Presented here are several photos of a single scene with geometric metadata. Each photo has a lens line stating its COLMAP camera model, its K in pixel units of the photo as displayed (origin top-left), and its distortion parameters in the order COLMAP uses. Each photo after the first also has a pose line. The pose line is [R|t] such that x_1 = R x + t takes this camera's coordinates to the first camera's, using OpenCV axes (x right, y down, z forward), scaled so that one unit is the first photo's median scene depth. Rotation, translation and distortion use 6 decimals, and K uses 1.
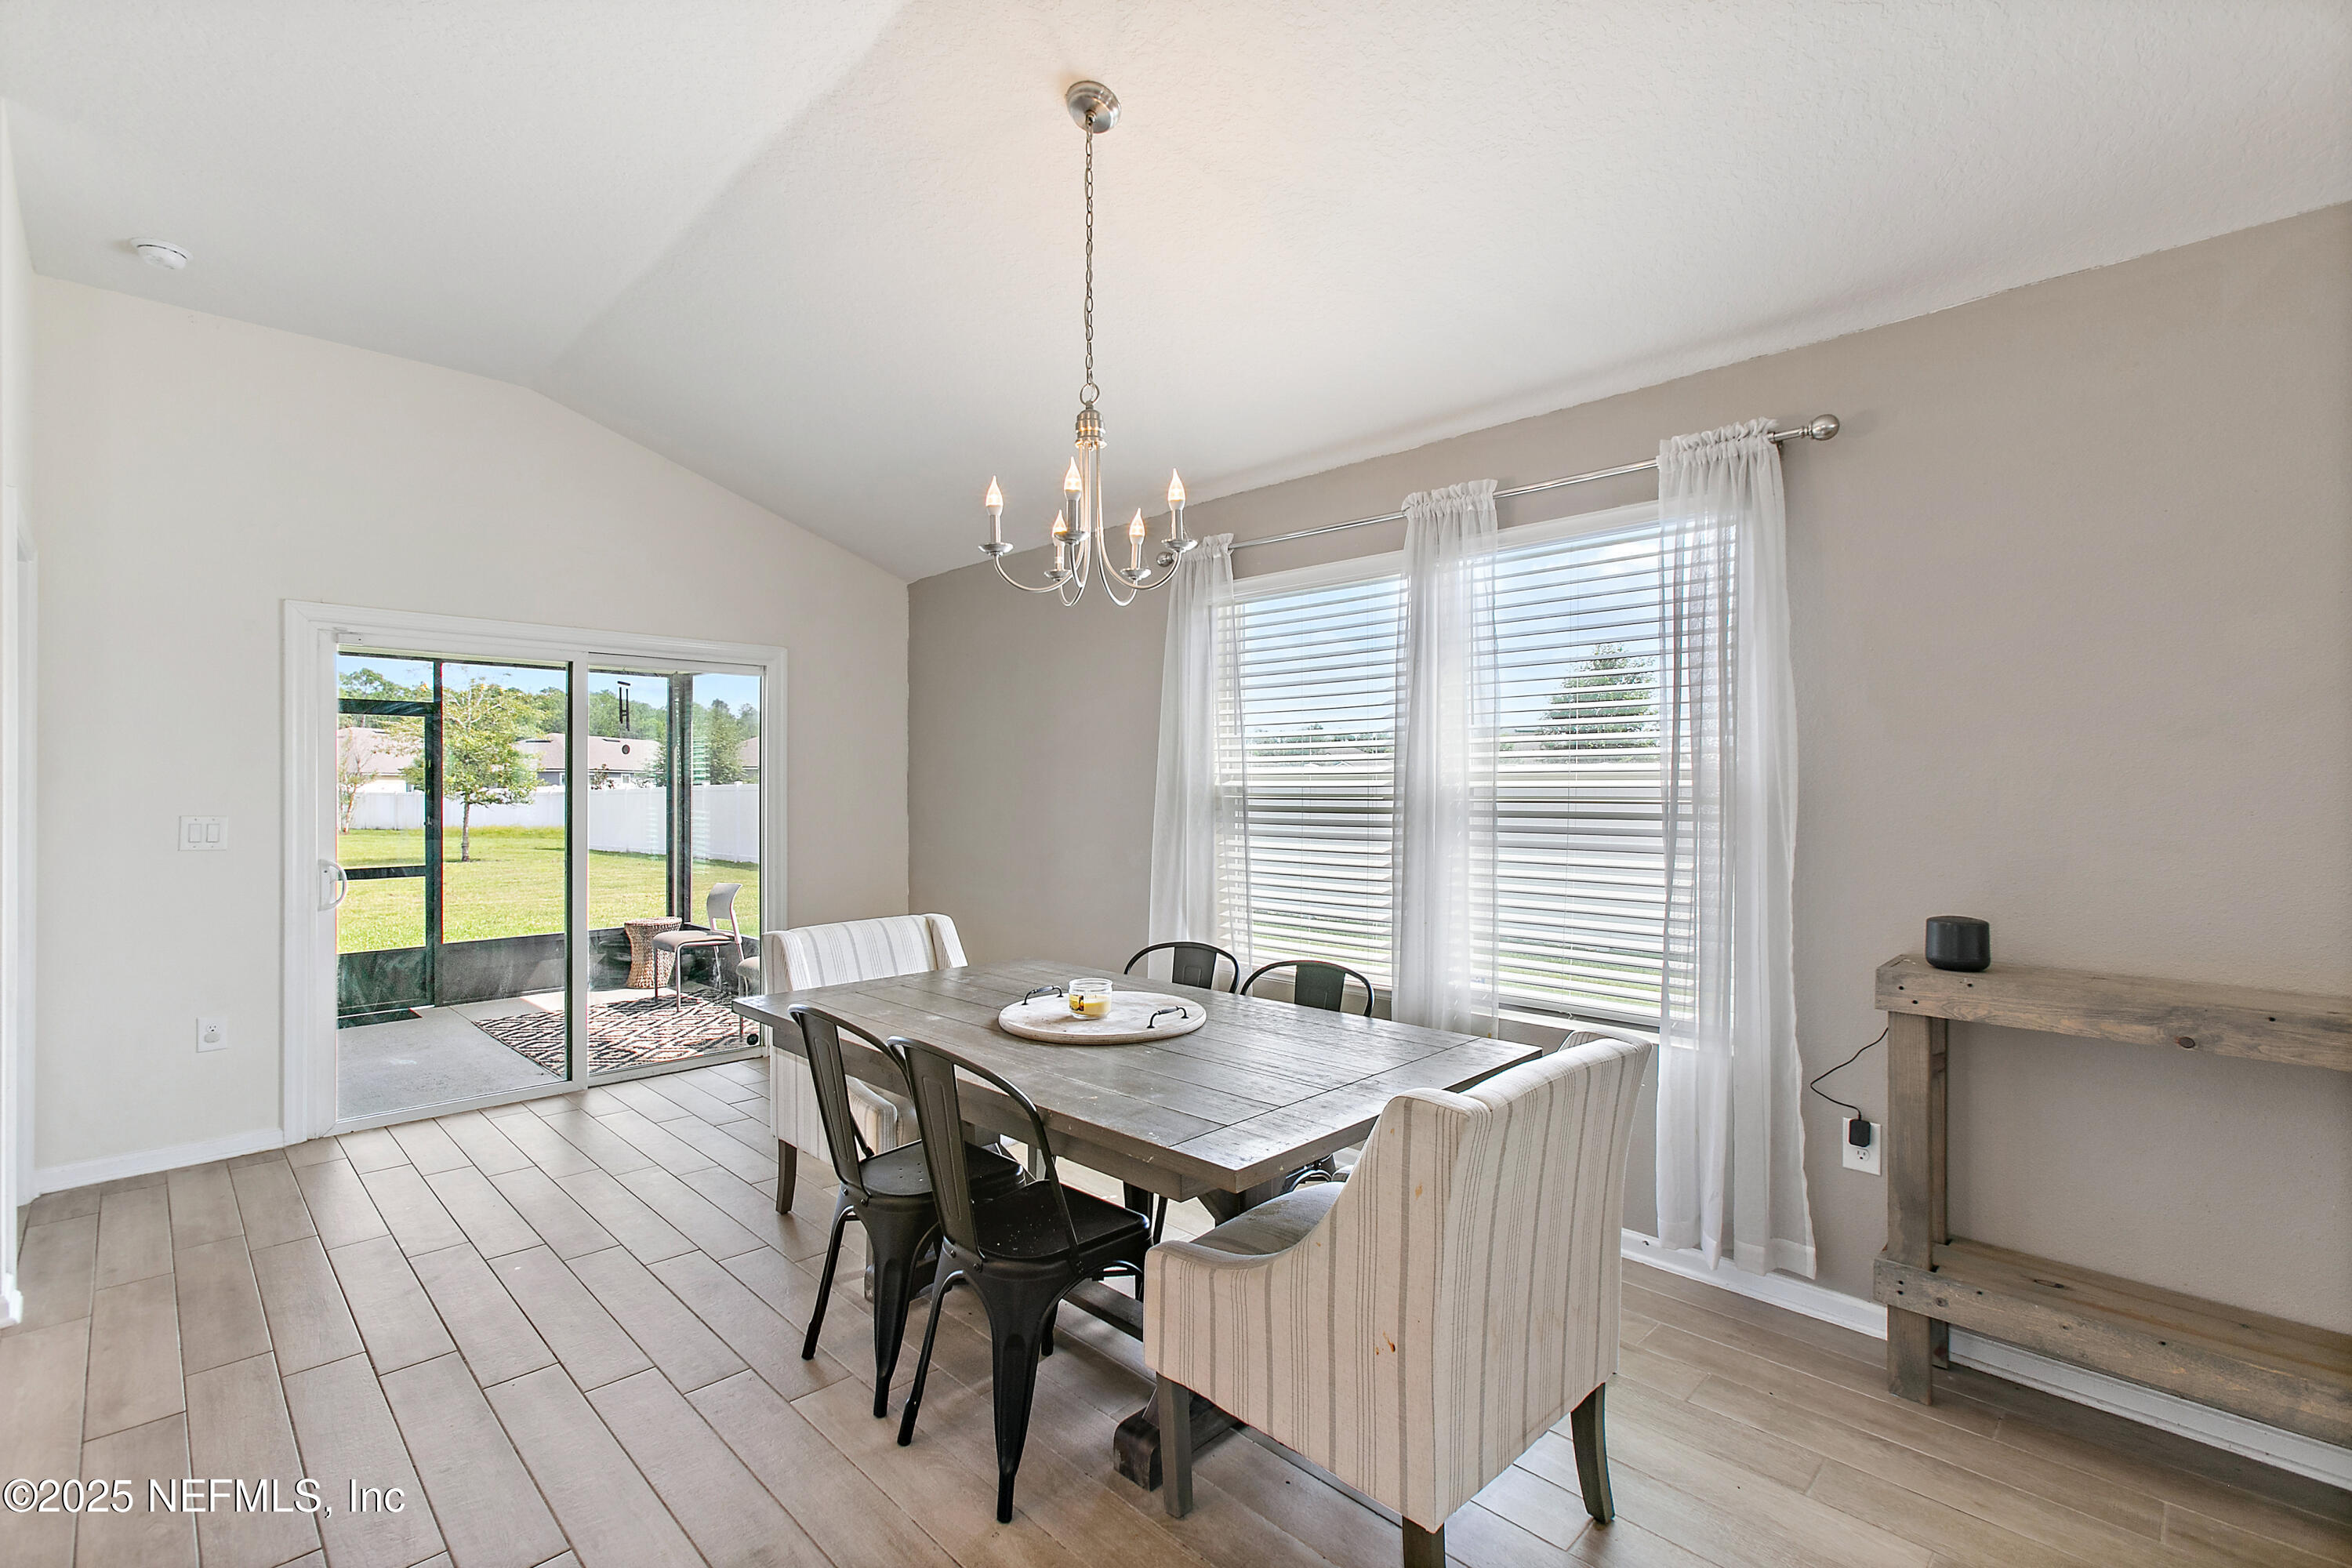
lens RADIAL K [[1068.1, 0, 1177.5], [0, 1068.1, 815.5], [0, 0, 1]] dist [0.000166, 0.000011]
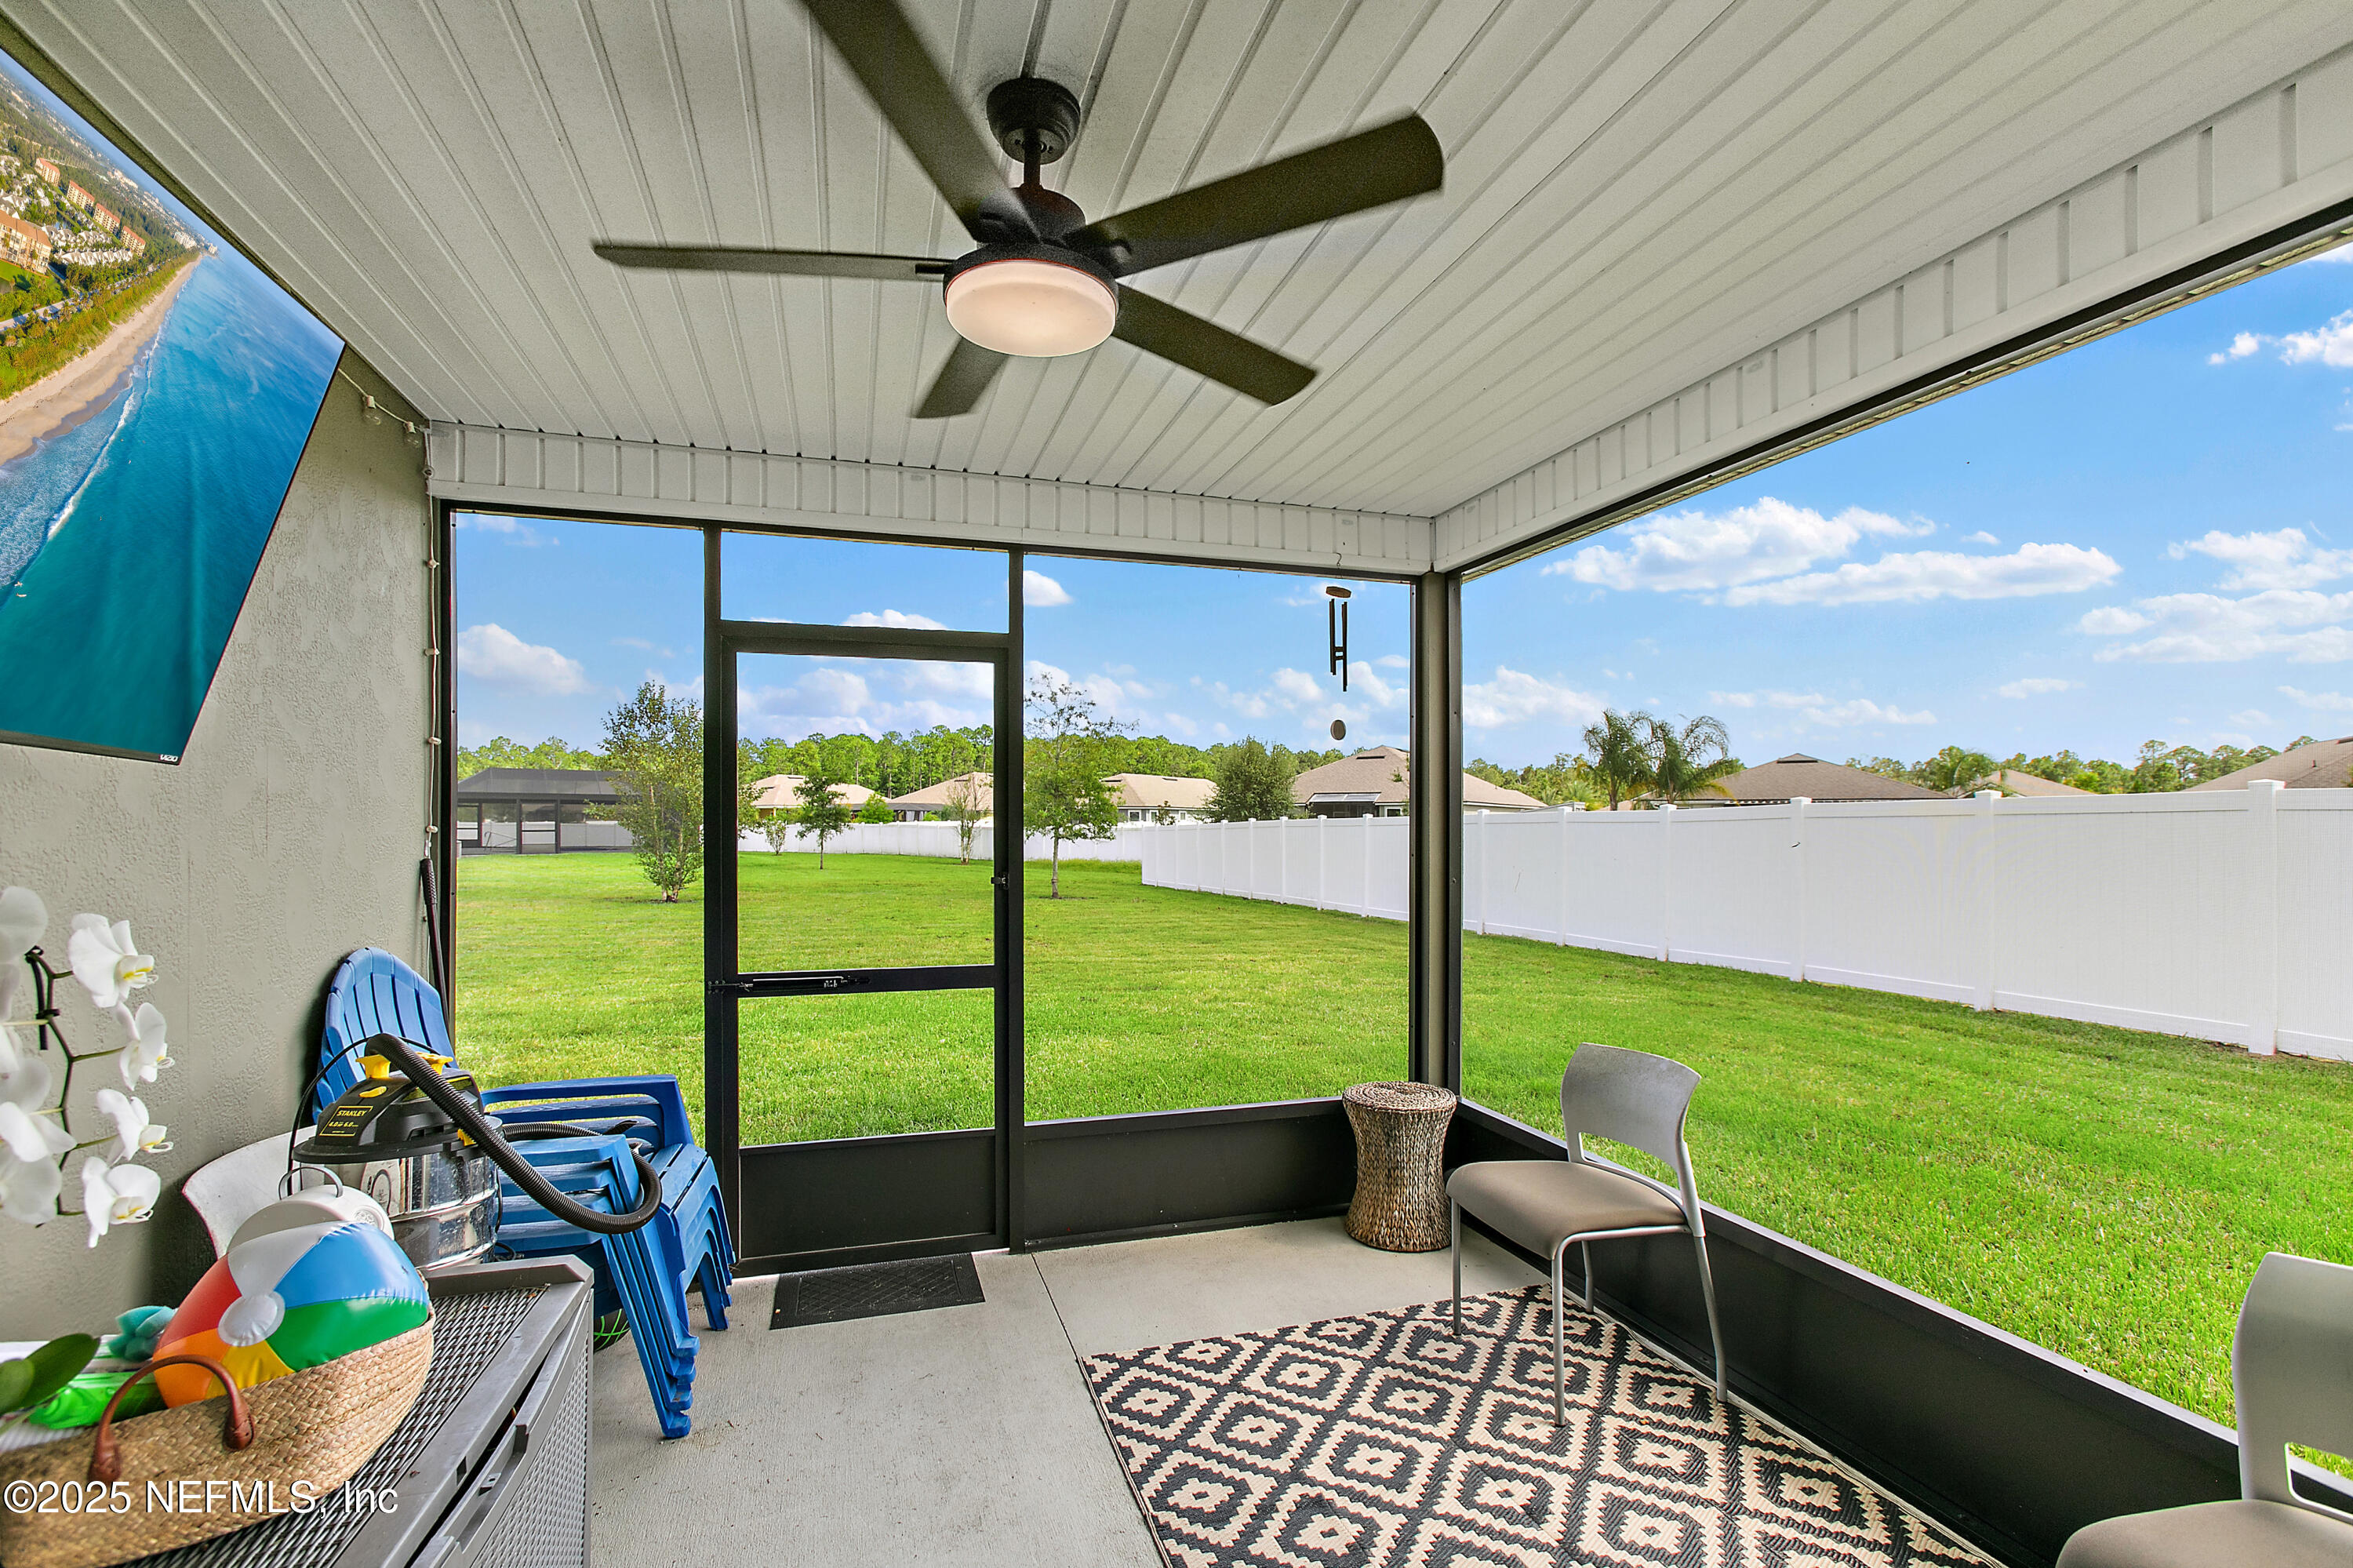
lens RADIAL K [[1068.6, 0, 1178.0], [0, 1068.6, 815.5], [0, 0, 1]] dist [0.000166, 0.000011]
pose [[0.890251, -0.011156, -0.455333, -0.365118], [-0.002851, 0.999544, -0.030063, -0.008875], [0.455461, 0.028062, 0.889814, 0.542153]]
